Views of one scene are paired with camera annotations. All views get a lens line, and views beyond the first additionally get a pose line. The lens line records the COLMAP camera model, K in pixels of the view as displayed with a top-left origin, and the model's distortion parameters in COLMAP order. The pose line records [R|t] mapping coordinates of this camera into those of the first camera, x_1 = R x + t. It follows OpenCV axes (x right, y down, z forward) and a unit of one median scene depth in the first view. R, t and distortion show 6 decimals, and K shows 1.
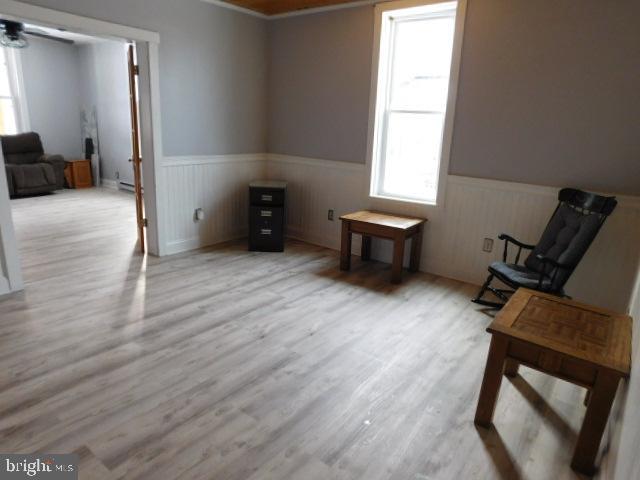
lens RADIAL K [[424.3, 0, 321.8], [0, 424.3, 240.1], [0, 0, 1]] dist [-0.045779, 0.027745]
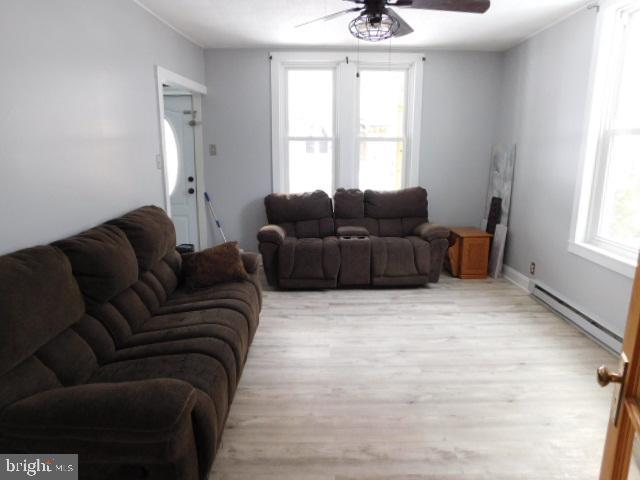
lens RADIAL K [[424.3, 0, 324.0], [0, 424.3, 239.7], [0, 0, 1]] dist [-0.045779, 0.027745]
pose [[0.611635, 0.121384, -0.781773, -0.231231], [-0.186790, 0.982379, 0.006393, -0.145476], [0.768773, 0.142117, 0.623531, 0.448095]]
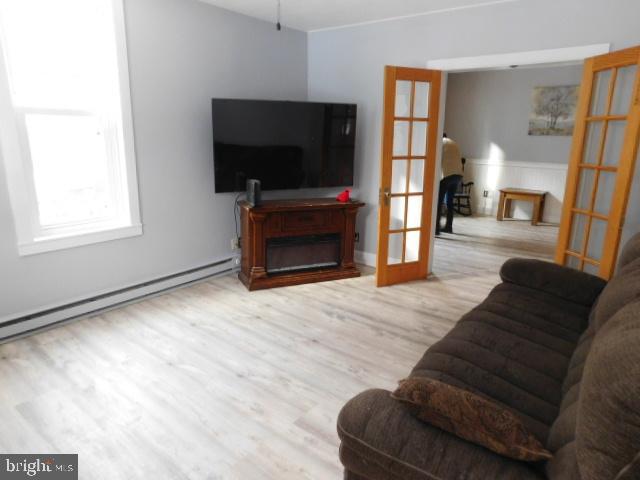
lens RADIAL K [[424.3, 0, 321.6], [0, 424.3, 240.9], [0, 0, 1]] dist [-0.045779, 0.027745]
pose [[0.016534, -0.297707, 0.954514, -0.847240], [0.259267, 0.923269, 0.283470, -0.240062], [-0.965664, 0.242787, 0.092451, 0.680751]]
